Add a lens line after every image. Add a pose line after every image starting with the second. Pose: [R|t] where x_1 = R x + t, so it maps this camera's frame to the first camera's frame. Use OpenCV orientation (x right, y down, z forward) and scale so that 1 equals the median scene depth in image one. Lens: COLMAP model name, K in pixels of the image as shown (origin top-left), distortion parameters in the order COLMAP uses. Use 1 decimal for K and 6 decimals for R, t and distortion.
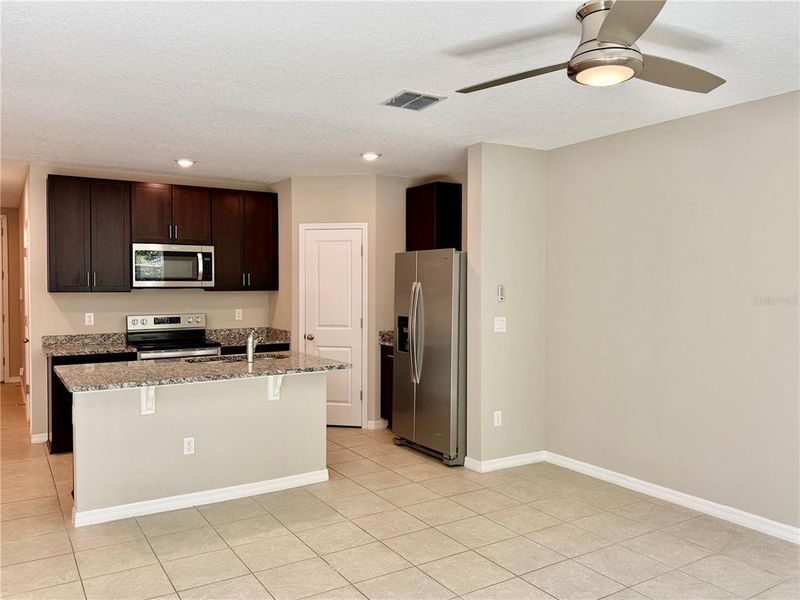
lens RADIAL K [[623.0, 0, 400.5], [0, 623.0, 296.1], [0, 0, 1]] dist [0.115263, -0.195511]
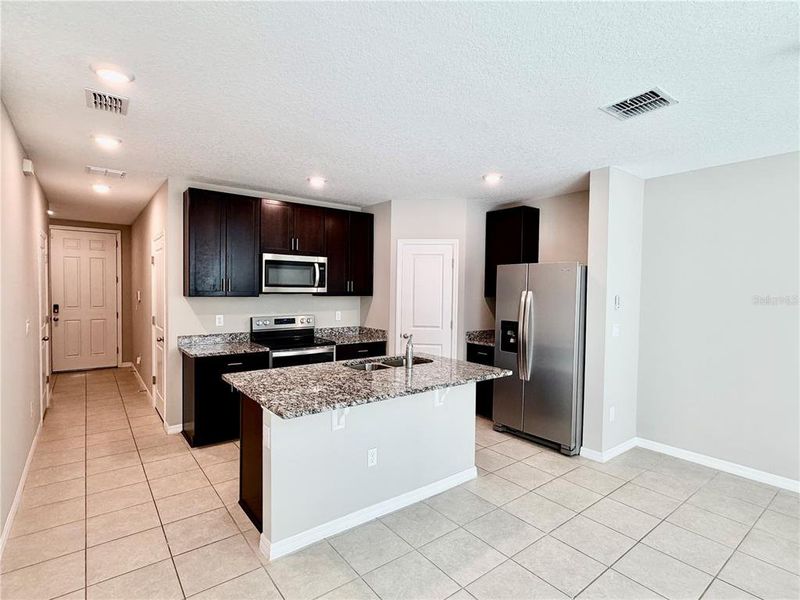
lens RADIAL K [[406.4, 0, 400.0], [0, 406.4, 300.0], [0, 0, 1]] dist [0.001391, 0.000184]
pose [[0.995353, 0.009273, 0.095844, -0.241566], [-0.010181, 0.999908, 0.008983, -0.009581], [-0.095752, -0.009917, 0.995356, 0.251443]]
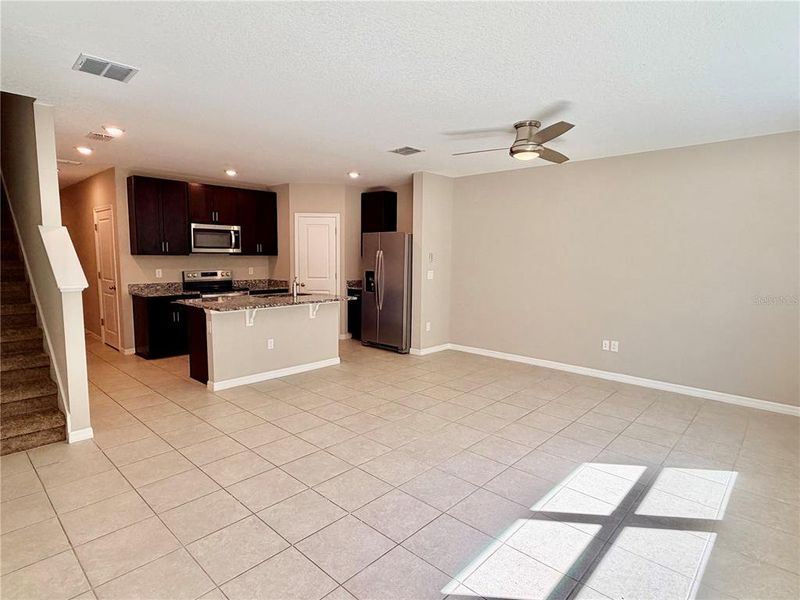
lens RADIAL K [[437.2, 0, 398.6], [0, 437.2, 301.5], [0, 0, 1]] dist [-0.002743, -0.000222]
pose [[0.966611, -0.018206, 0.255599, -0.204431], [-0.004231, 0.996203, 0.086959, 0.010232], [-0.256212, -0.085137, 0.962864, -0.157733]]
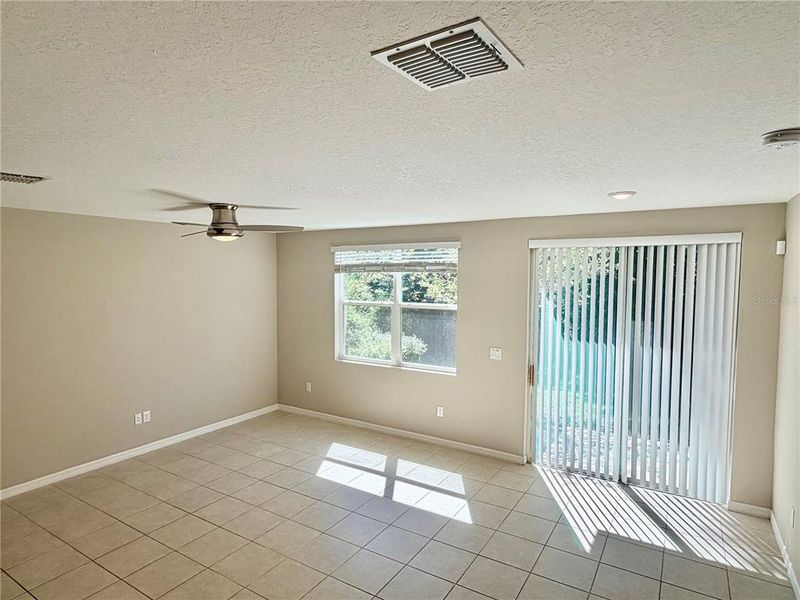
lens RADIAL K [[464.0, 0, 400.0], [0, 464.0, 300.0], [0, 0, 1]] dist [-0.000147, -0.000398]
pose [[-0.436018, -0.056164, 0.898184, -0.547025], [0.016841, 0.997367, 0.070541, -0.098401], [-0.899780, 0.045883, -0.433924, 0.470766]]
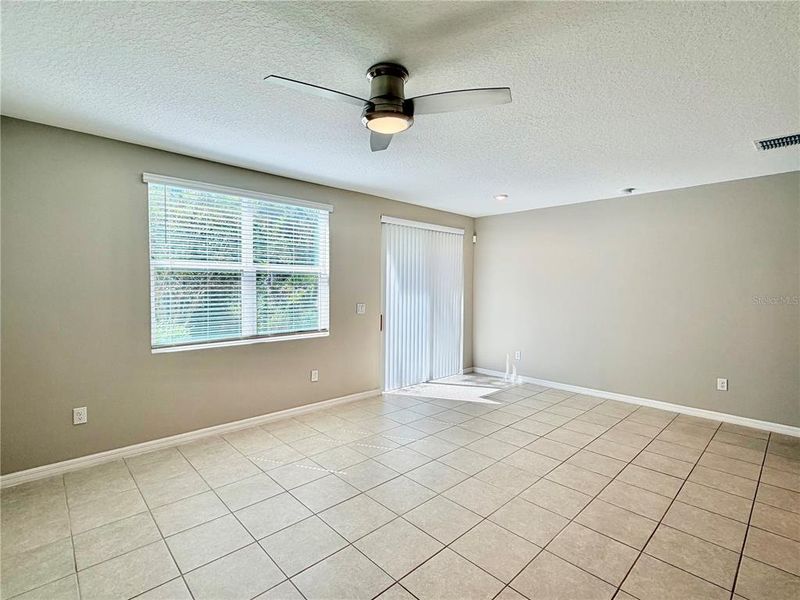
lens RADIAL K [[381.2, 0, 398.8], [0, 381.2, 304.6], [0, 0, 1]] dist [-0.001692, -0.000337]
pose [[-0.982550, -0.001209, -0.185993, 0.181772], [-0.014980, 0.997245, 0.072651, -0.009656], [0.185392, 0.074170, -0.979861, 0.744958]]
